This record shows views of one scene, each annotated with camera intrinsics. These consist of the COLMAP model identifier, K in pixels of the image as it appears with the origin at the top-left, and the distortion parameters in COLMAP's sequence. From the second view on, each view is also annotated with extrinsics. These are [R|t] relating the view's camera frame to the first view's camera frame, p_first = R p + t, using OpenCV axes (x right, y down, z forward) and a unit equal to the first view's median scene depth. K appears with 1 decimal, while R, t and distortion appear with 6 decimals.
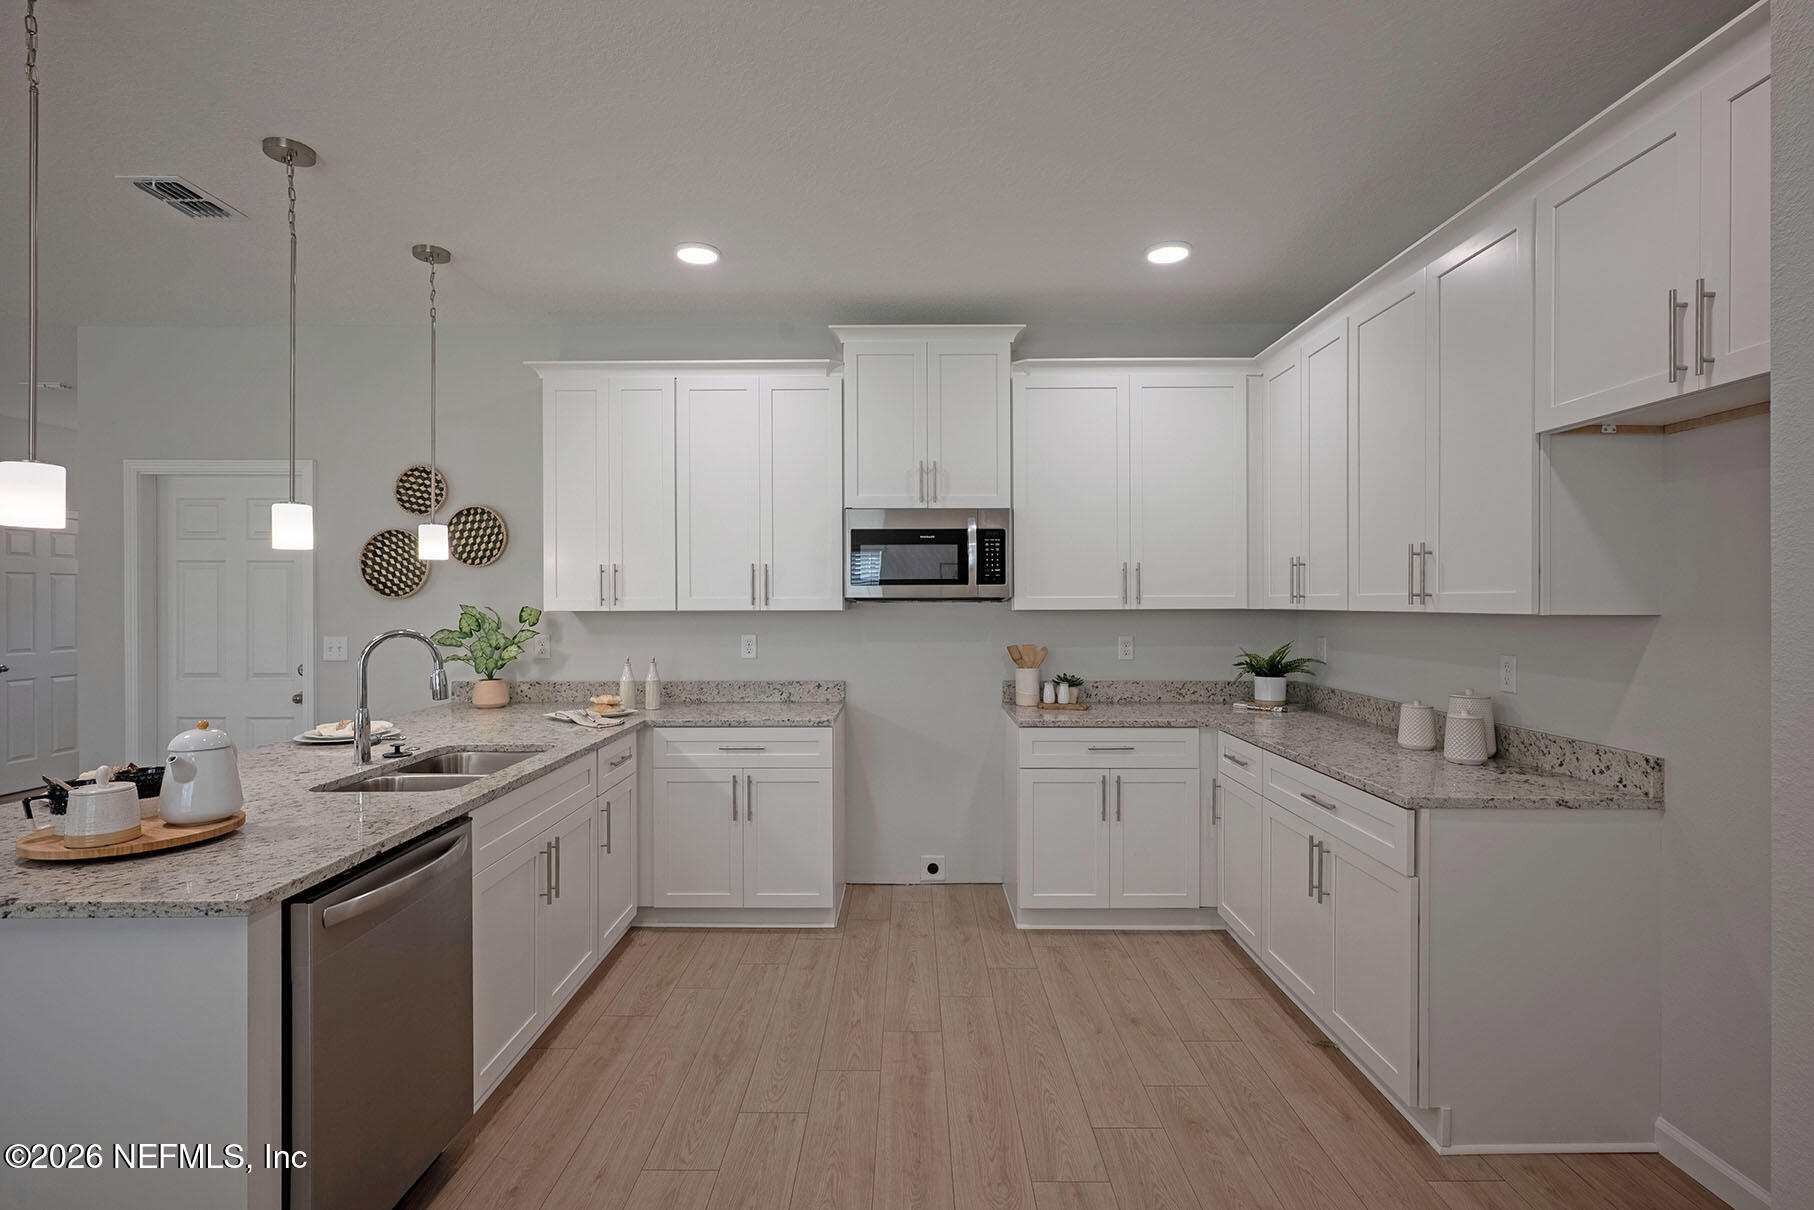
lens RADIAL K [[867.3, 0, 907.0], [0, 867.3, 605.0], [0, 0, 1]] dist [0.000612, 0.000324]
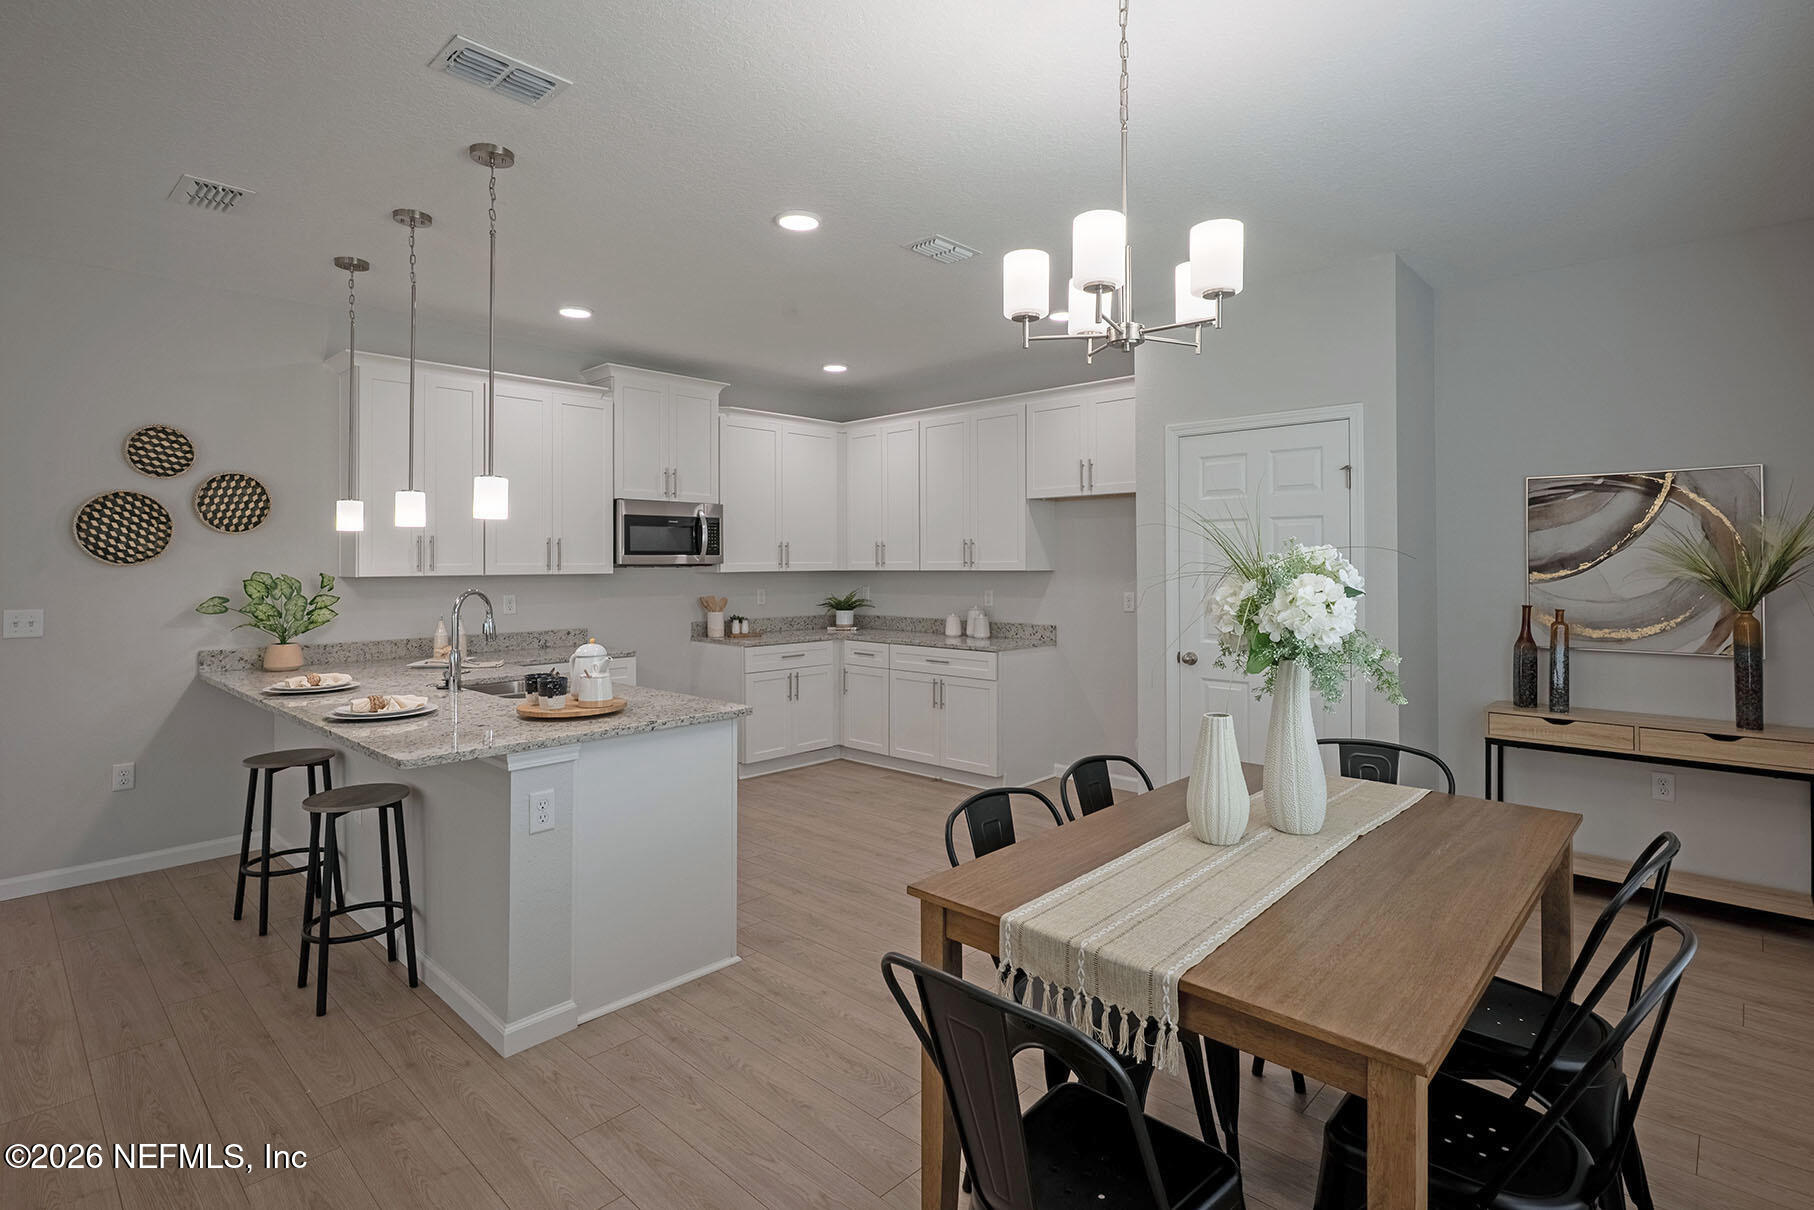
lens RADIAL K [[884.7, 0, 914.1], [0, 884.7, 570.5], [0, 0, 1]] dist [0.000905, 0.000154]
pose [[0.685032, -0.006833, 0.728481, -0.753738], [0.005856, 0.999975, 0.003872, -0.001153], [-0.728489, 0.001614, 0.685055, -0.283956]]
